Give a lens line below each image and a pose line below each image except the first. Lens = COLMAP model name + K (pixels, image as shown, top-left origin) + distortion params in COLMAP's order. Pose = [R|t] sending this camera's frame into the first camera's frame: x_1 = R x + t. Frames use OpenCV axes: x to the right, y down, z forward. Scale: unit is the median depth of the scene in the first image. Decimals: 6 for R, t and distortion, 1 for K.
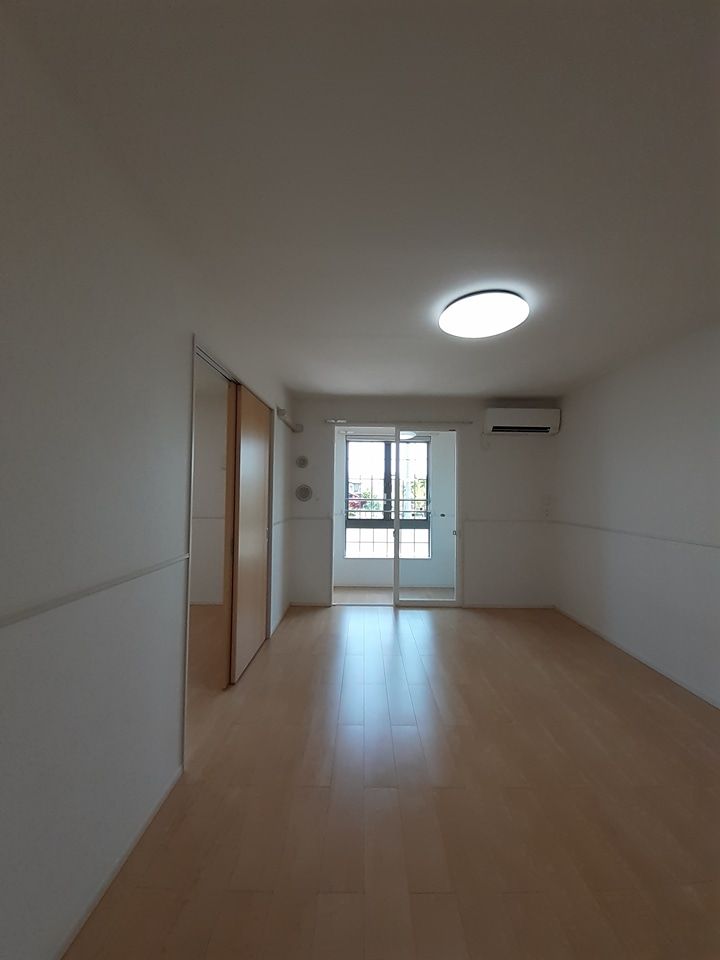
lens RADIAL K [[374.1, 0, 360.0], [0, 374.1, 480.0], [0, 0, 1]] dist [0.000009, -0.000232]
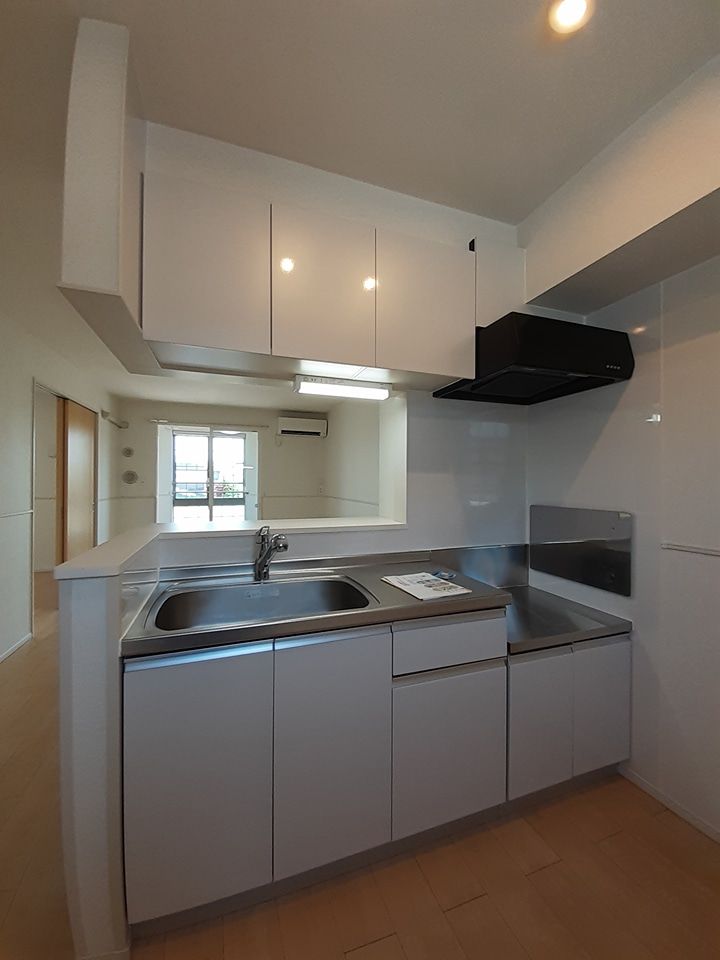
lens RADIAL K [[374.1, 0, 360.0], [0, 374.1, 480.0], [0, 0, 1]] dist [0.000009, -0.000232]
pose [[0.938726, -0.004668, 0.344633, 0.140179], [-0.006412, 0.999499, 0.031004, 0.000529], [-0.344605, -0.031314, 0.938225, -0.435940]]
